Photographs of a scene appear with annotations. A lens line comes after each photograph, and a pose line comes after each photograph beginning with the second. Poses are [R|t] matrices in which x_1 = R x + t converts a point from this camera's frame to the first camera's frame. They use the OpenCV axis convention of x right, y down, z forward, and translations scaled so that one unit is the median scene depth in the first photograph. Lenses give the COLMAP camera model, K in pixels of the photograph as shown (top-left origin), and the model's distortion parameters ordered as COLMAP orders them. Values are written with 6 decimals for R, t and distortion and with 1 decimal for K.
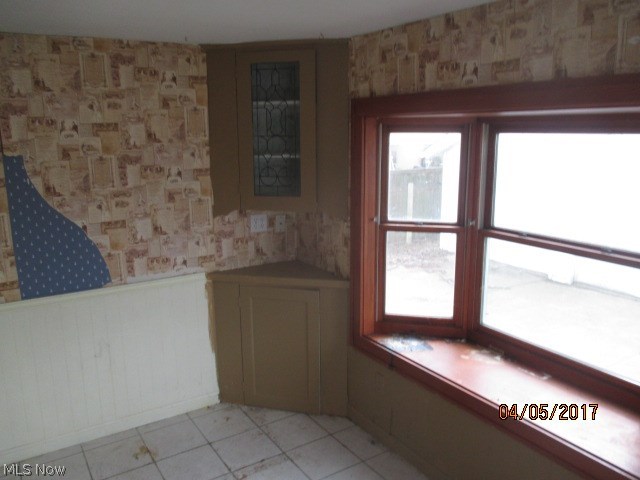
lens RADIAL K [[538.8, 0, 320.2], [0, 538.8, 243.7], [0, 0, 1]] dist [-0.012472, -0.015735]
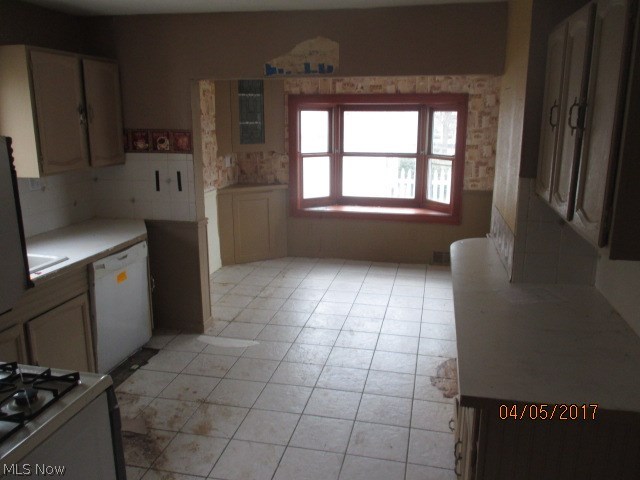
lens RADIAL K [[538.8, 0, 320.4], [0, 538.8, 237.7], [0, 0, 1]] dist [-0.012472, -0.015735]
pose [[0.702972, -0.152348, 0.694709, -1.357108], [0.141040, 0.987251, 0.073783, 0.141380], [-0.697092, 0.046114, 0.715497, -0.550719]]
